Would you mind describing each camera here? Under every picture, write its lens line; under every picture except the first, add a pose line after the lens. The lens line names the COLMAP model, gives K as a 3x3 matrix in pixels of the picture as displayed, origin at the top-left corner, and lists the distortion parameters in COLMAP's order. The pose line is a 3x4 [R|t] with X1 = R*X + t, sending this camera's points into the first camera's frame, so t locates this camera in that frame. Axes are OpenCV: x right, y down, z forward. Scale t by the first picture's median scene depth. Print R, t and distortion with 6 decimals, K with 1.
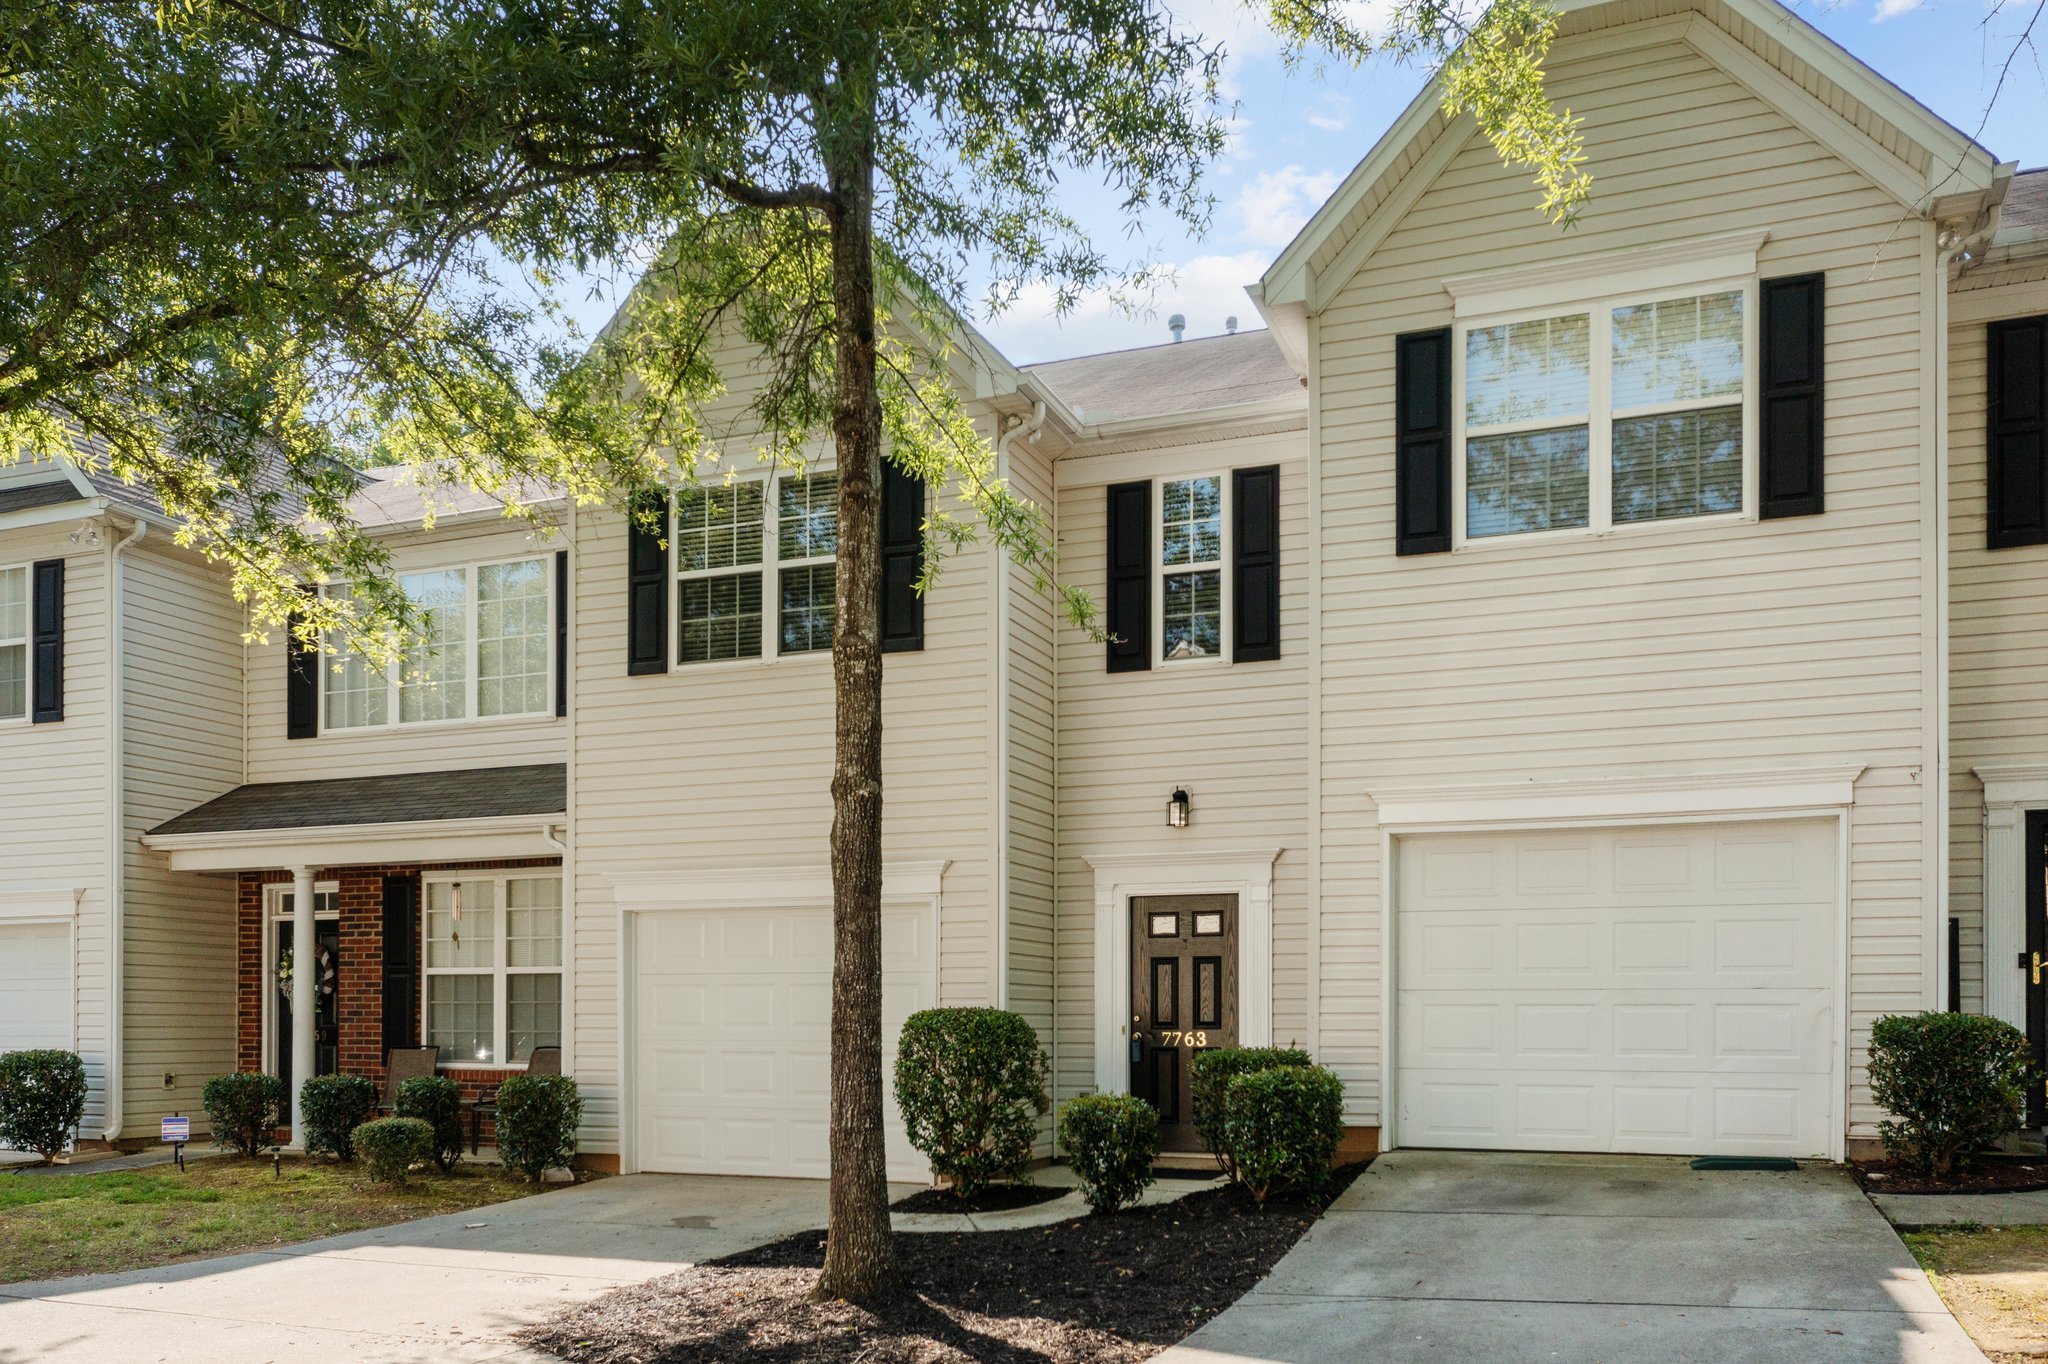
lens RADIAL K [[1699.4, 0, 1028.1], [0, 1699.4, 1023.3], [0, 0, 1]] dist [-0.001324, -0.004924]
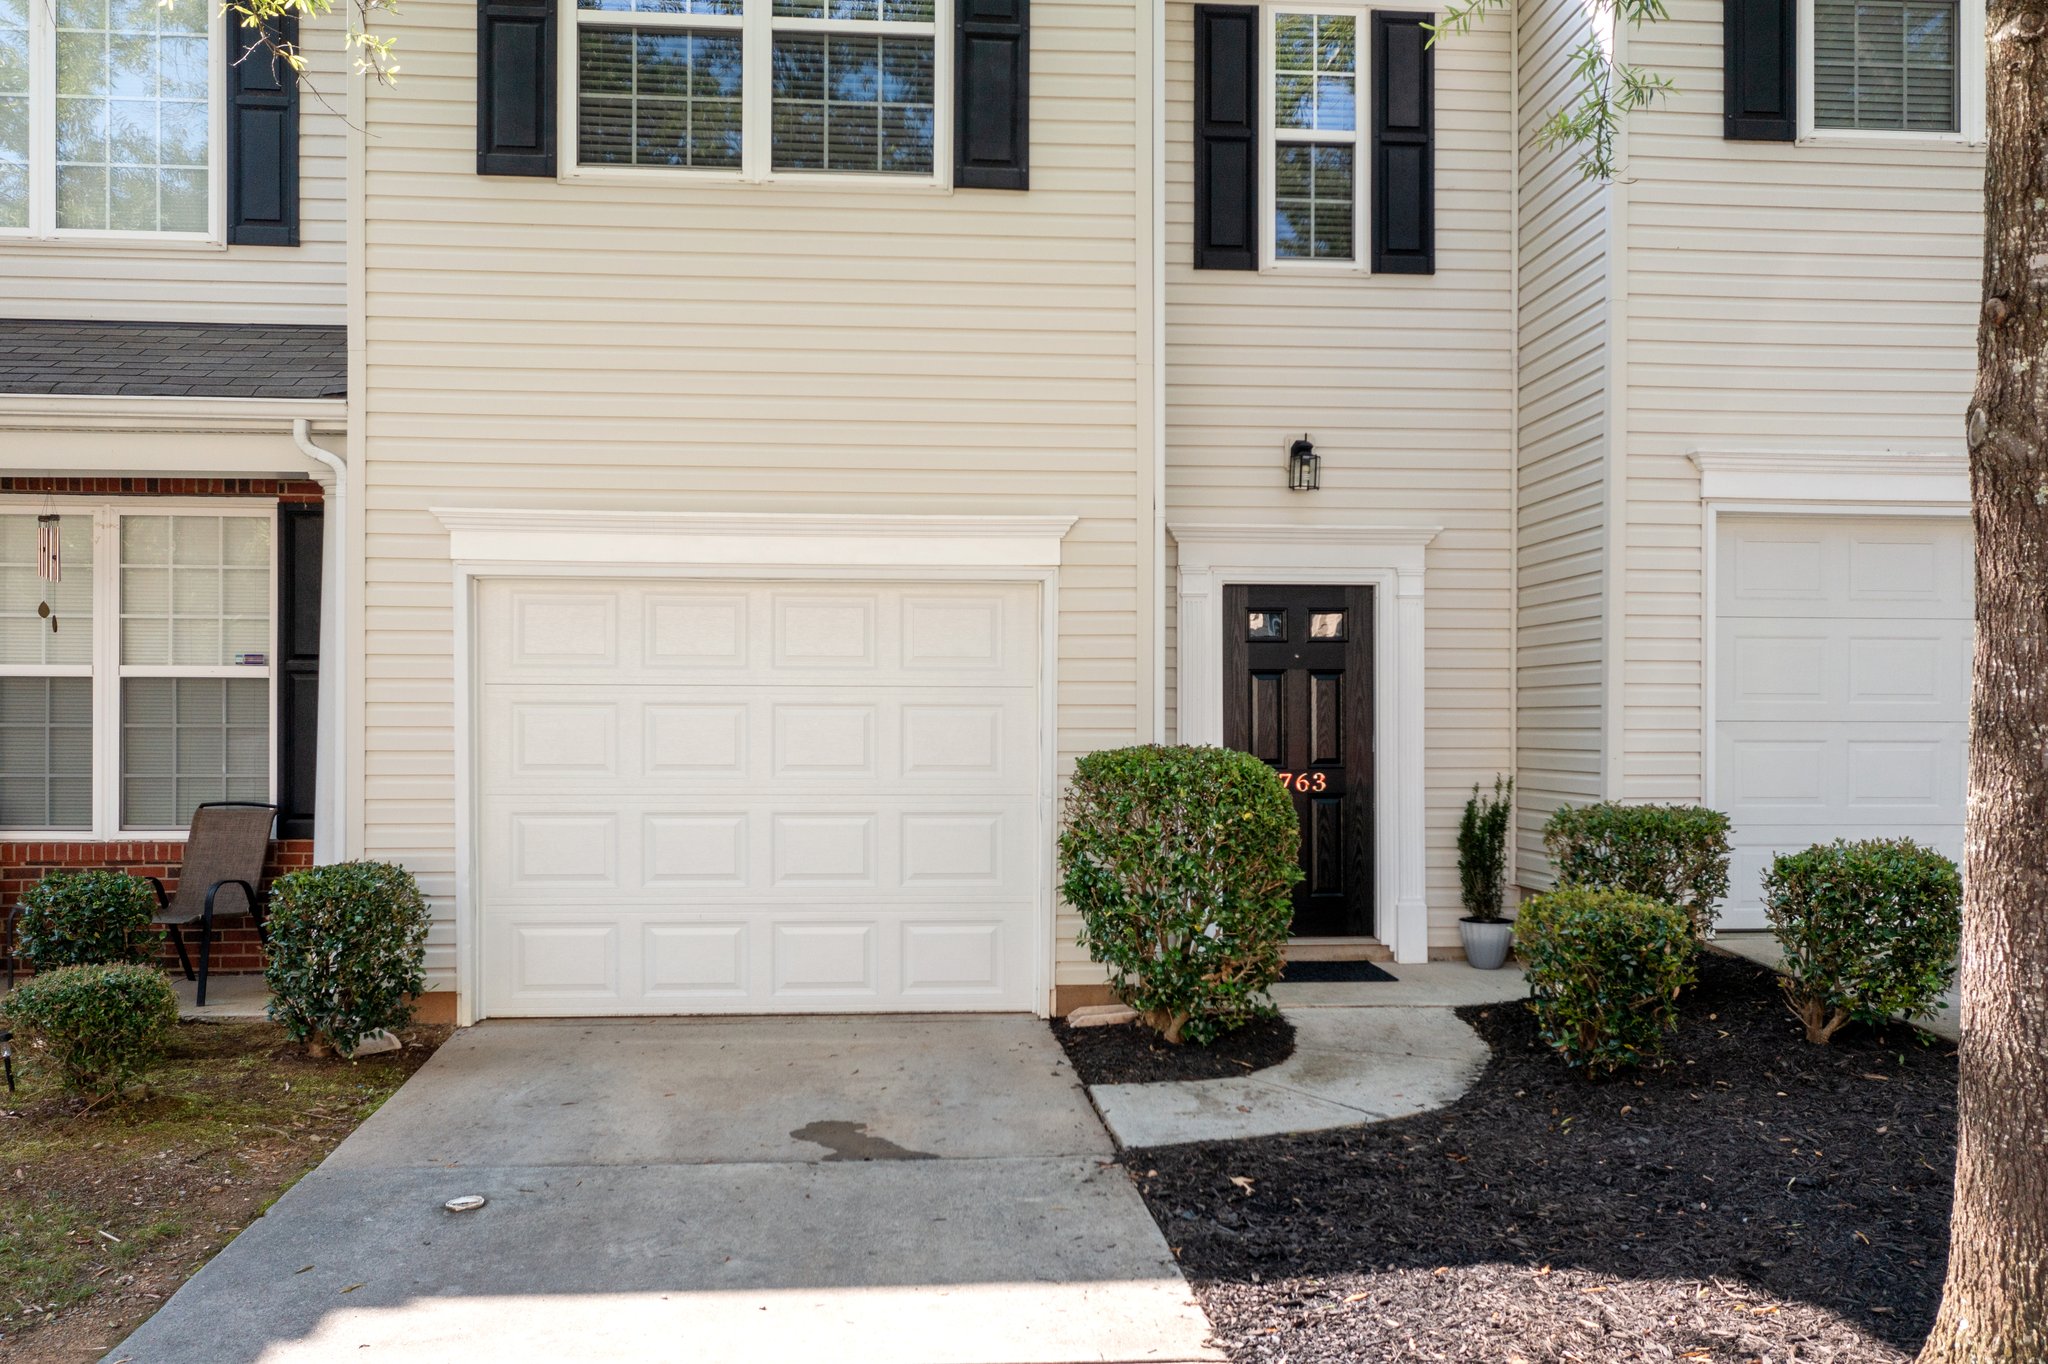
lens RADIAL K [[1629.4, 0, 1024.6], [0, 1629.4, 723.7], [0, 0, 1]] dist [0.001832, 0.009108]
pose [[0.897999, 0.001470, 0.439994, -0.322194], [-0.001451, 0.999999, -0.000381, -0.015552], [-0.439995, -0.000296, 0.898000, 0.424781]]
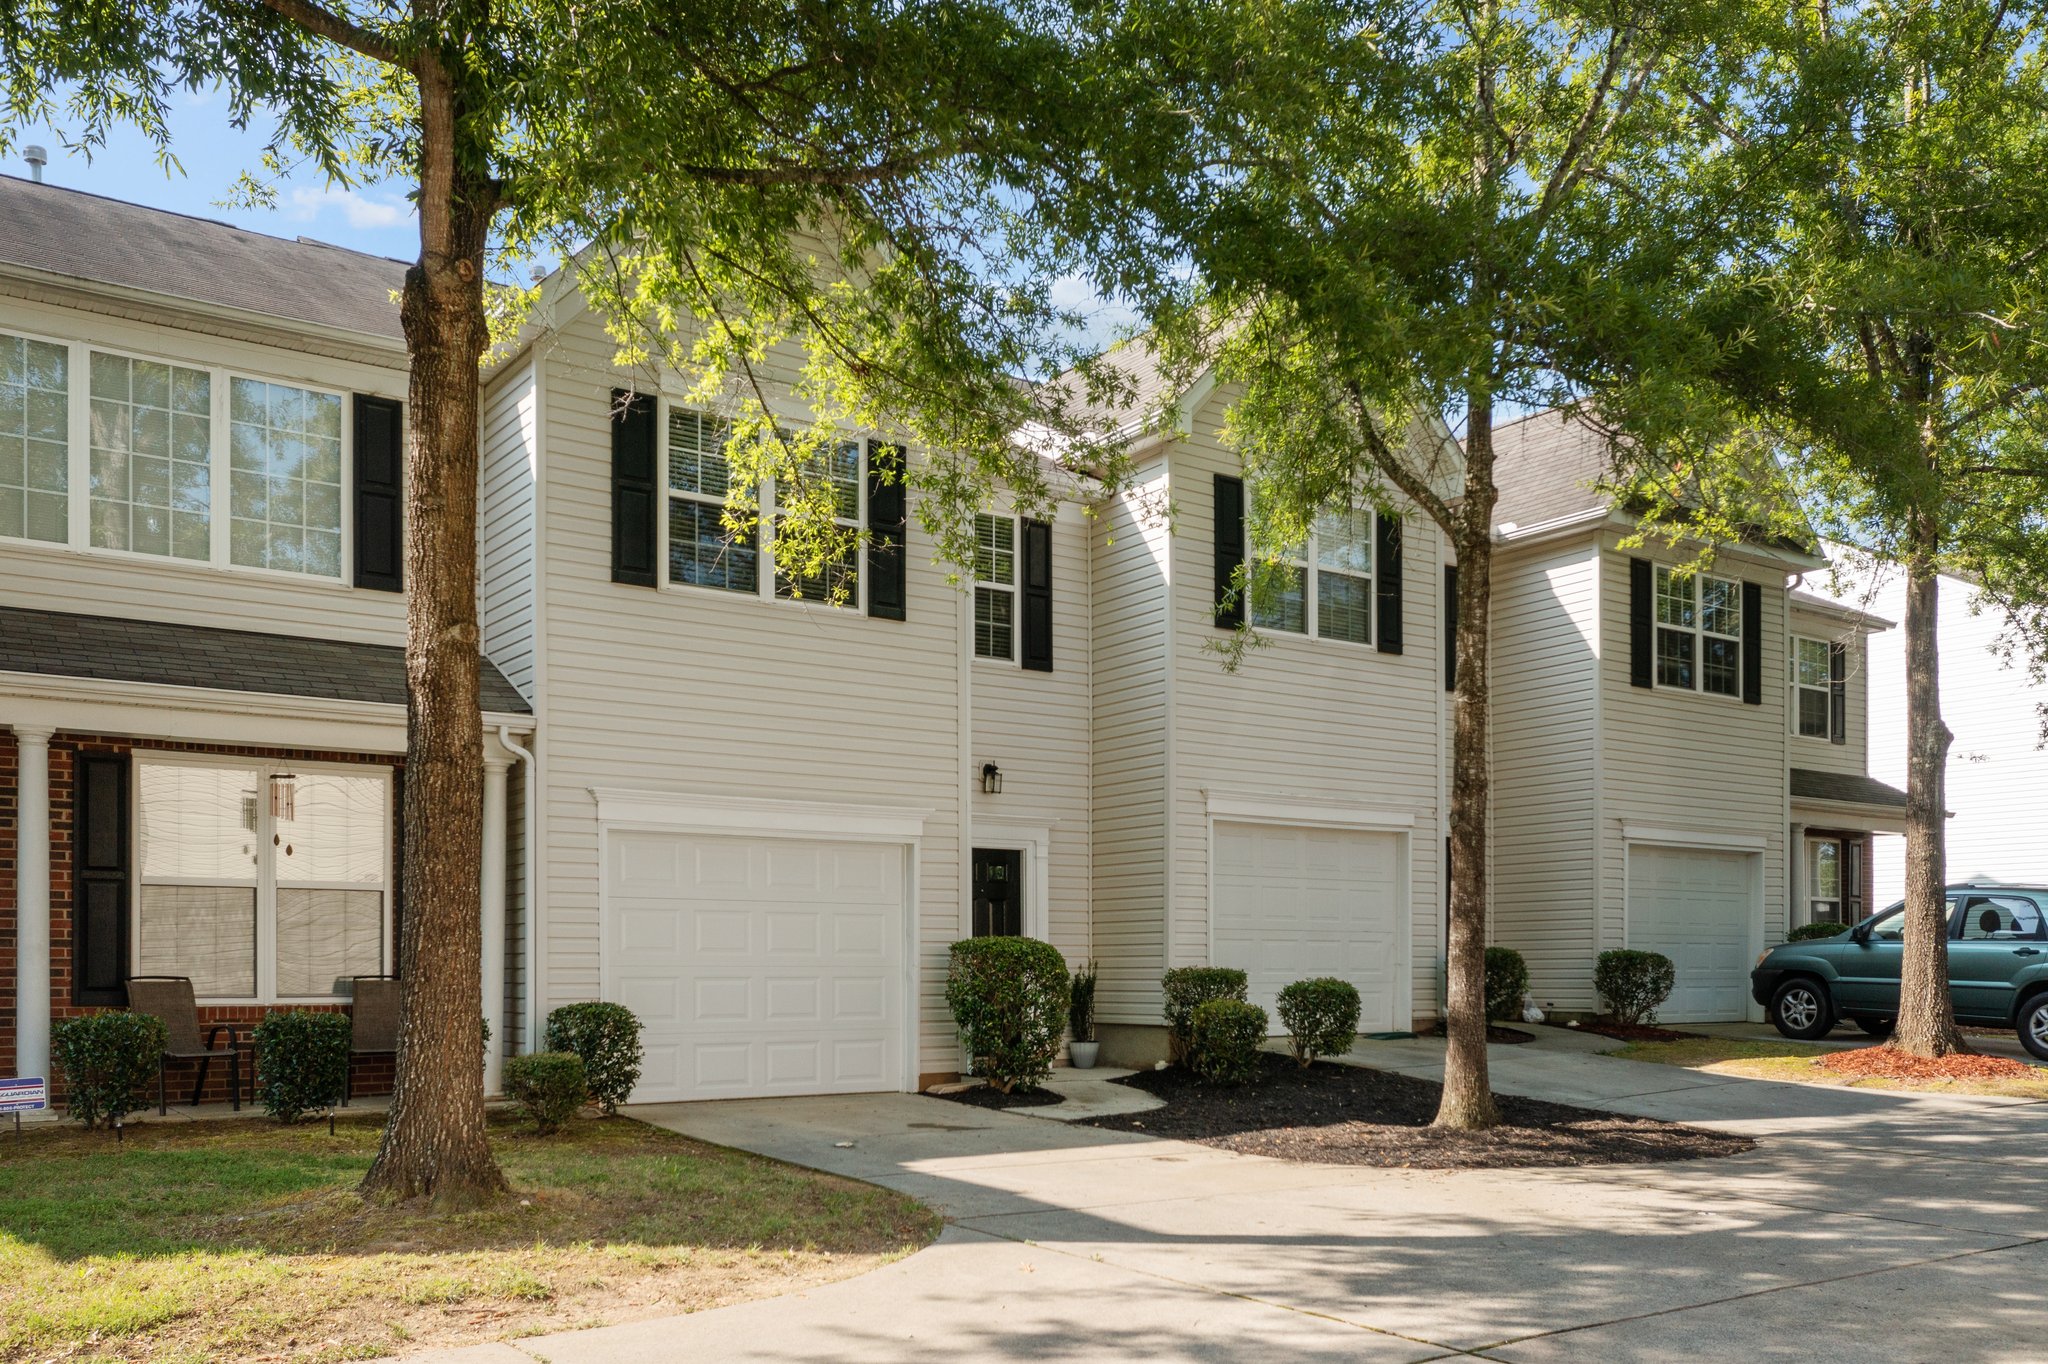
lens RADIAL K [[1695.6, 0, 1025.1], [0, 1695.6, 966.0], [0, 0, 1]] dist [0.000858, 0.005403]
pose [[0.552190, 0.000749, 0.833718, -0.922115], [0.002497, 0.999994, -0.002552, 0.013197], [-0.833715, 0.003491, 0.552184, 0.295233]]
